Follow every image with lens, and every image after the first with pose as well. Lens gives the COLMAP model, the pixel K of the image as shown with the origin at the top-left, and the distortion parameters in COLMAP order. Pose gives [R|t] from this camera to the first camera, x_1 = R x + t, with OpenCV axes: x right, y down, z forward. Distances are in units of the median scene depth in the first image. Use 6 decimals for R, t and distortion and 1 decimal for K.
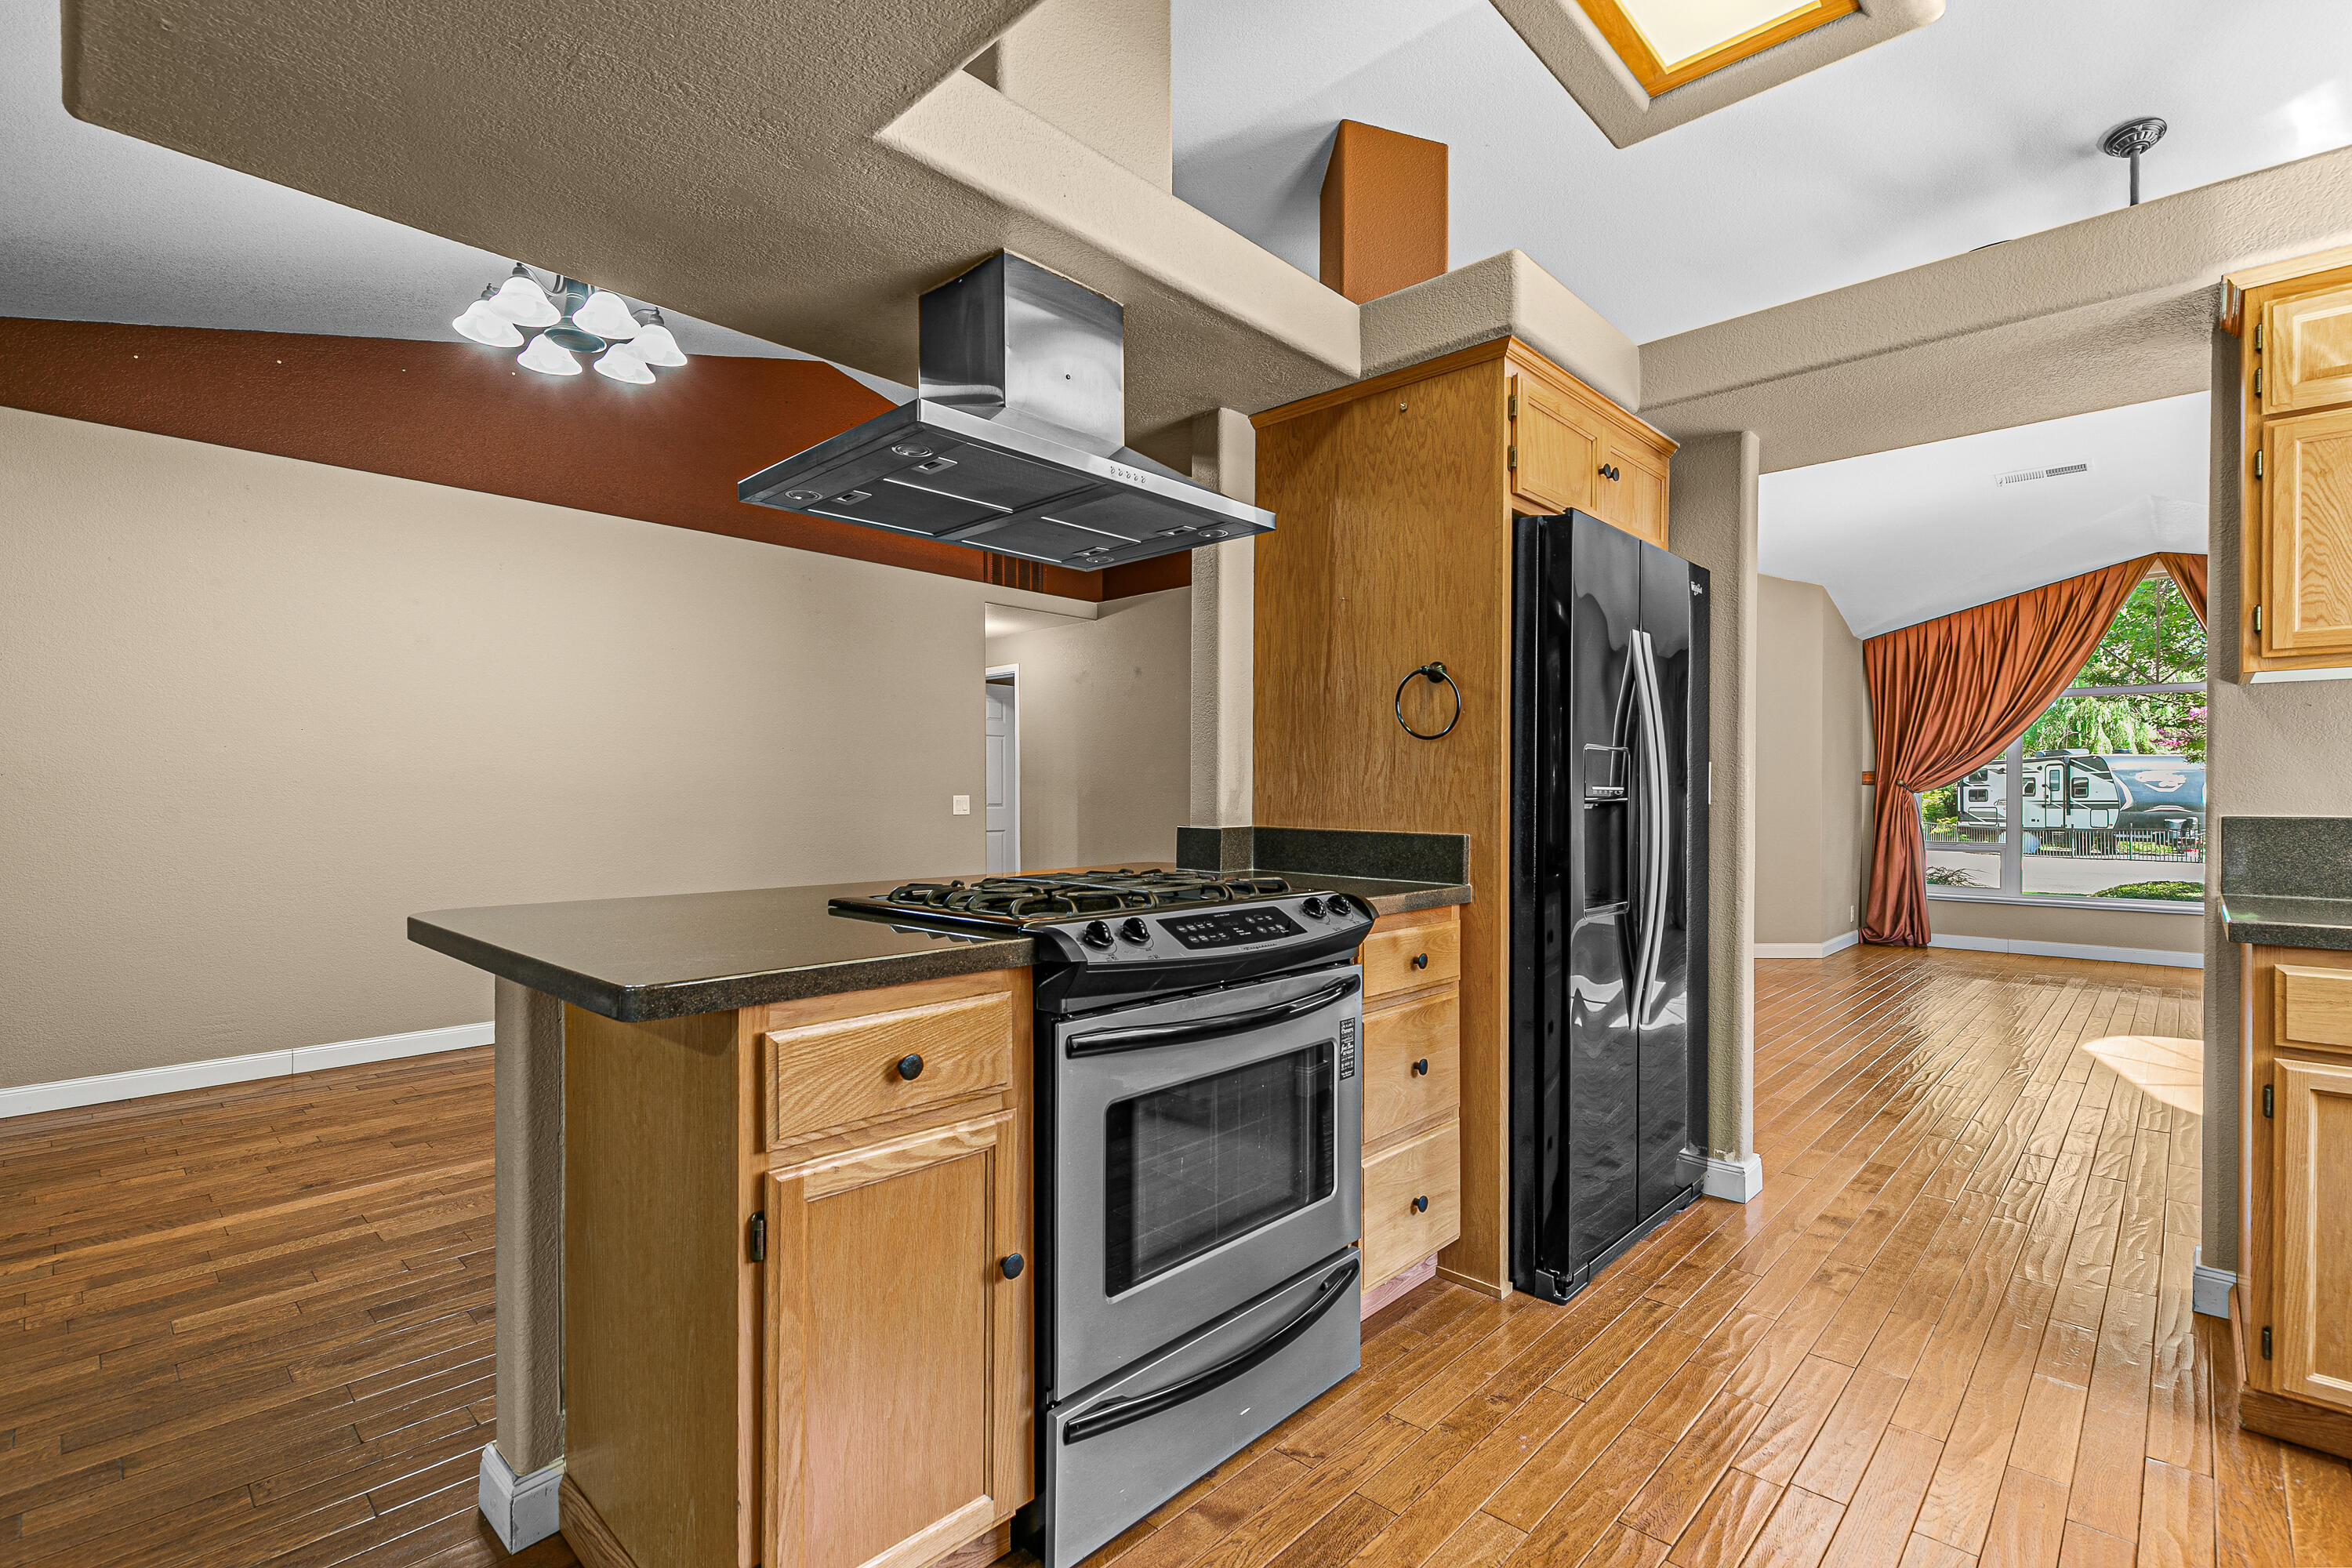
lens RADIAL K [[1068.9, 0, 1184.3], [0, 1068.9, 797.9], [0, 0, 1]] dist [0.014058, -0.002600]
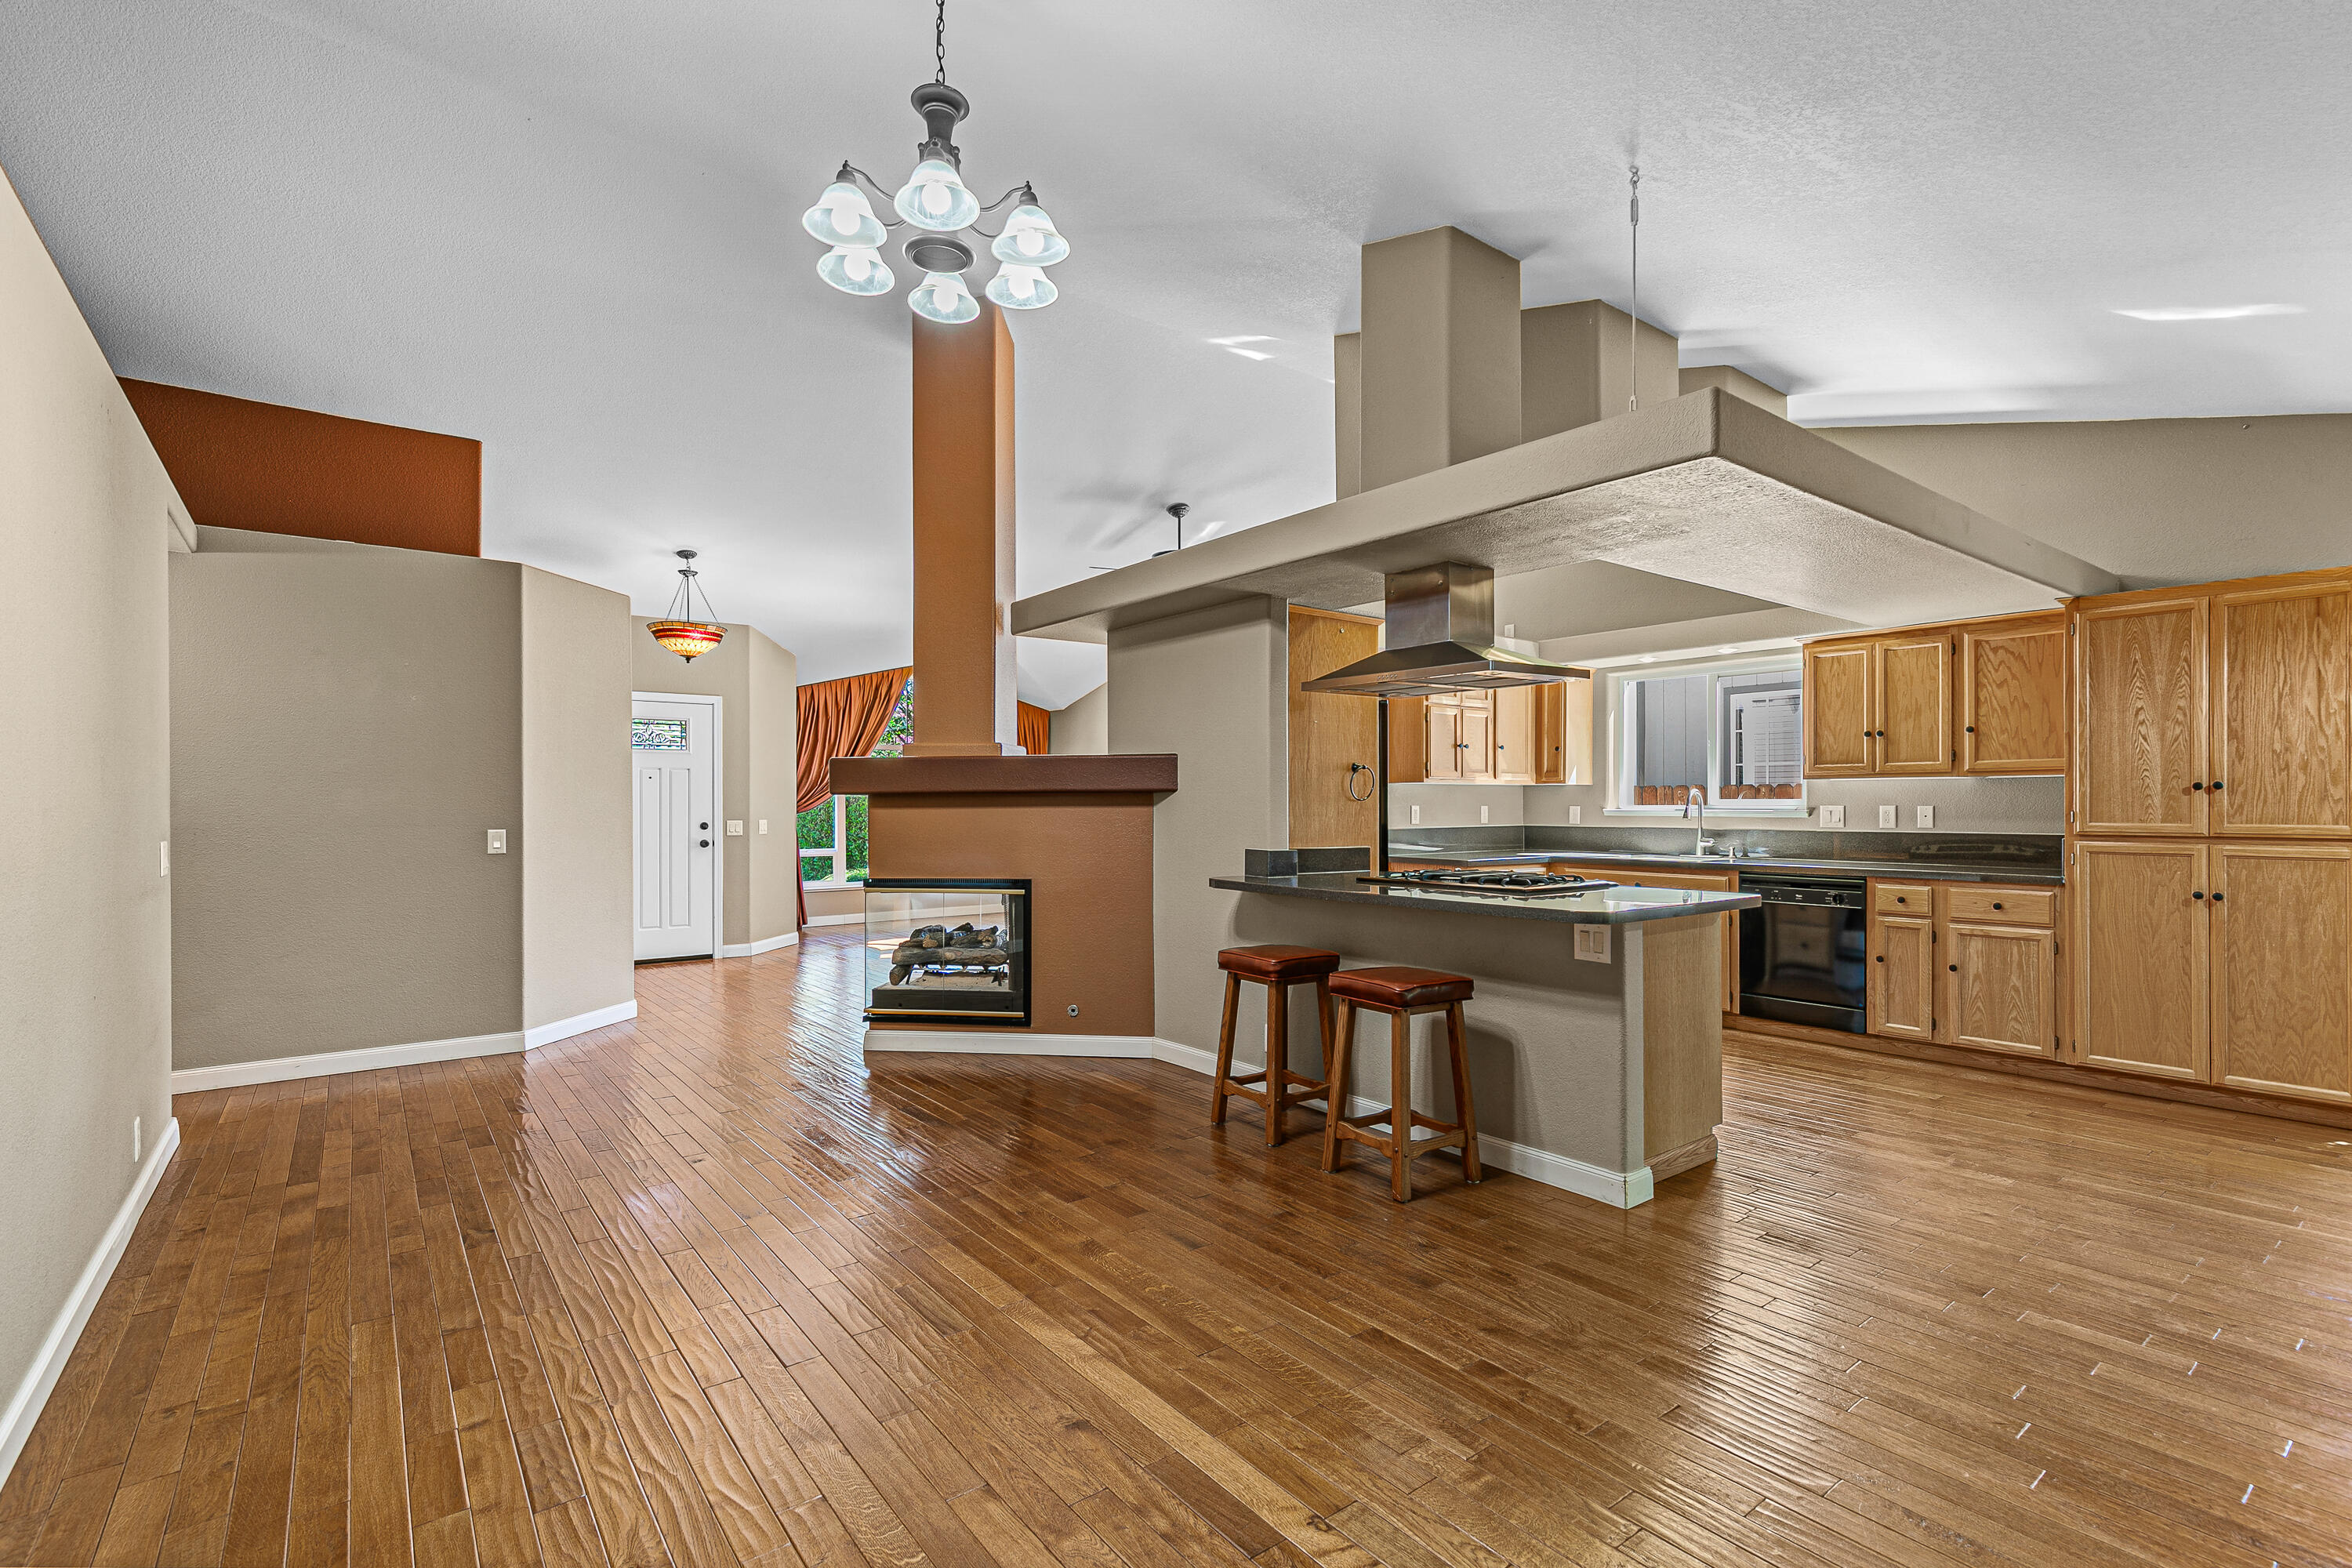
lens RADIAL K [[1068.9, 0, 1178.7], [0, 1068.9, 800.6], [0, 0, 1]] dist [0.014058, -0.002600]
pose [[0.166692, -0.000818, 0.986009, -0.161316], [0.008108, 0.999967, -0.000542, -0.004898], [-0.985976, 0.008085, 0.166693, 0.087746]]
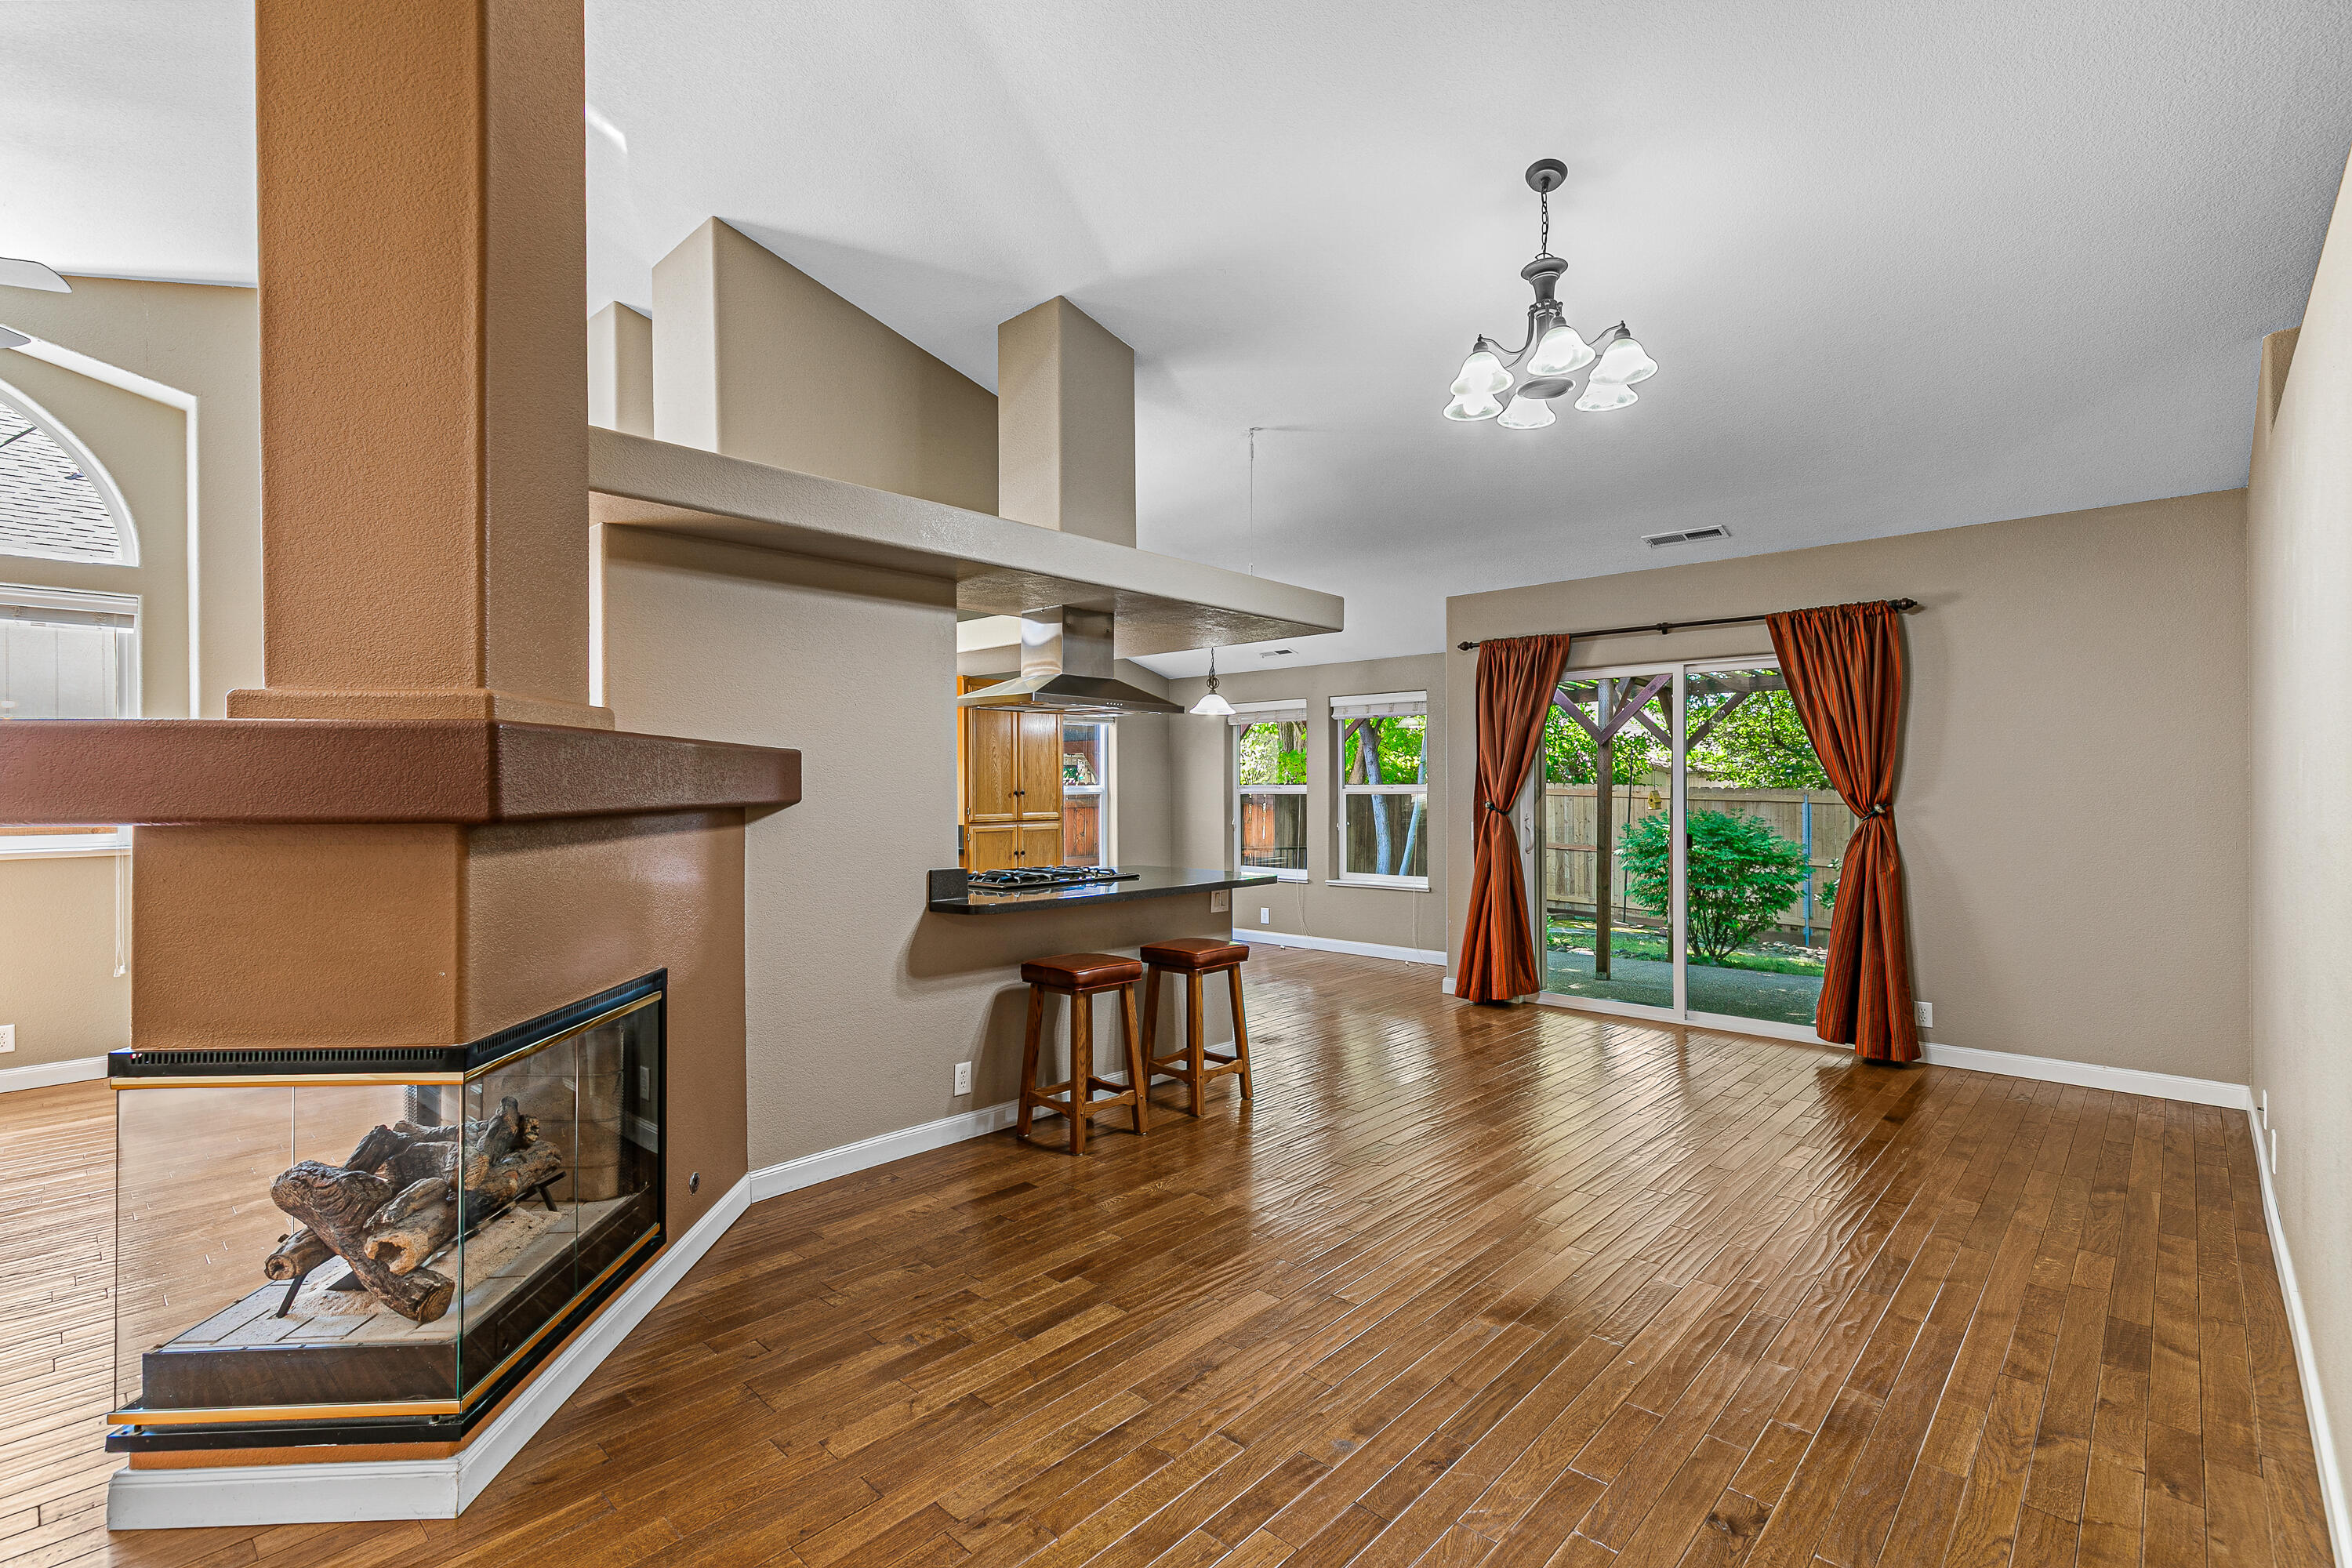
lens RADIAL K [[1068.9, 0, 1183.9], [0, 1068.9, 782.1], [0, 0, 1]] dist [0.014058, -0.002600]
pose [[-0.999996, -0.001644, -0.002142, -0.029391], [-0.001653, 0.999991, 0.003908, -0.009701], [0.002136, 0.003912, -0.999990, 0.245856]]
